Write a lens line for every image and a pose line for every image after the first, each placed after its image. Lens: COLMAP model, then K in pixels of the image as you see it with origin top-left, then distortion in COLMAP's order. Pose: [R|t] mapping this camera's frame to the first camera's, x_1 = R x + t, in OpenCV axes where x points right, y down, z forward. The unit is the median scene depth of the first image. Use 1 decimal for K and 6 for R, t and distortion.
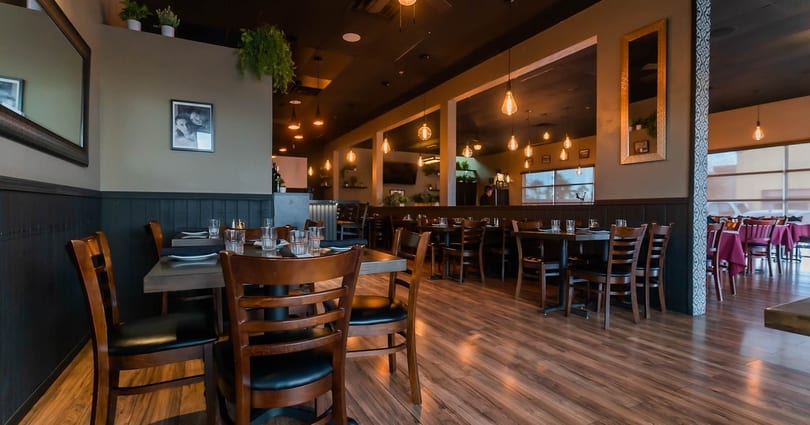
lens RADIAL K [[384.2, 0, 400.8], [0, 384.2, 210.0], [0, 0, 1]] dist [0.012152, 0.000235]
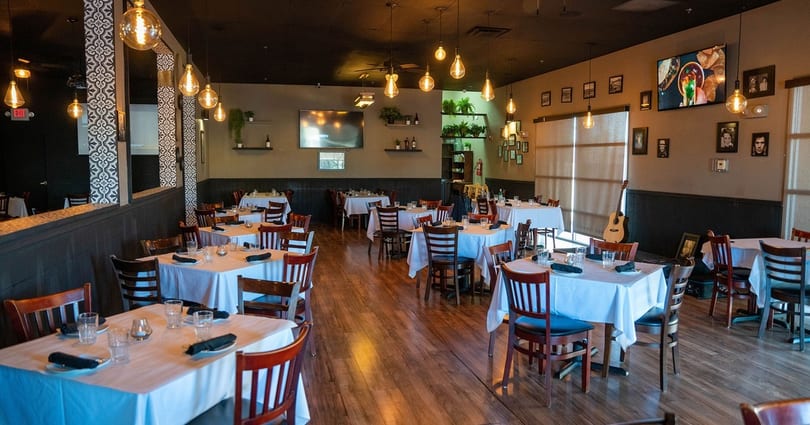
lens RADIAL K [[560.6, 0, 405.4], [0, 560.6, 213.7], [0, 0, 1]] dist [-0.038466, -0.002898]
pose [[0.977588, 0.020132, -0.209562, 0.512370], [-0.001671, 0.996128, 0.087896, -0.056742], [0.210521, -0.085576, 0.973837, 0.305334]]
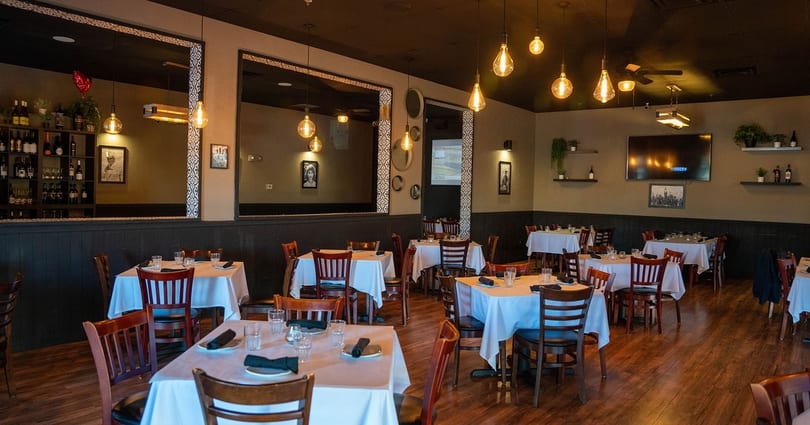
lens RADIAL K [[561.6, 0, 404.2], [0, 561.6, 209.7], [0, 0, 1]] dist [-0.040468, 0.003577]
pose [[0.462421, 0.040280, -0.885745, 0.821114], [-0.027083, 0.999143, 0.031297, -0.058346], [0.886247, 0.009517, 0.463116, 0.693317]]
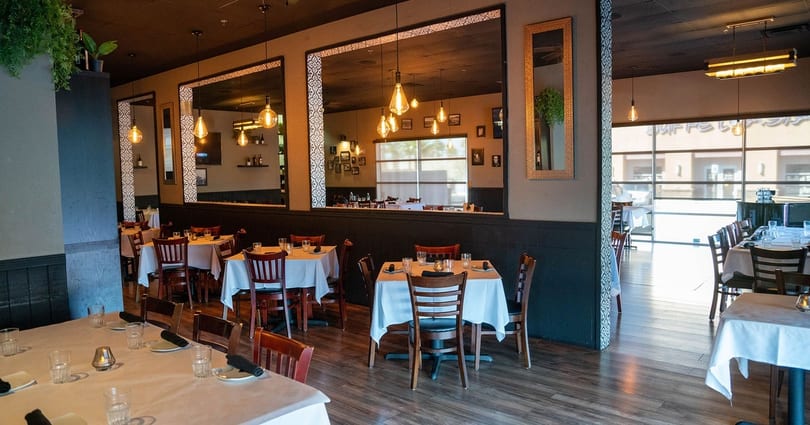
lens RADIAL K [[560.6, 0, 406.2], [0, 560.6, 211.7], [0, 0, 1]] dist [-0.038466, -0.002898]
pose [[0.925596, -0.054635, 0.374550, -0.060506], [0.029603, 0.996946, 0.072267, -0.064644], [-0.377354, -0.055802, 0.924386, -0.014759]]
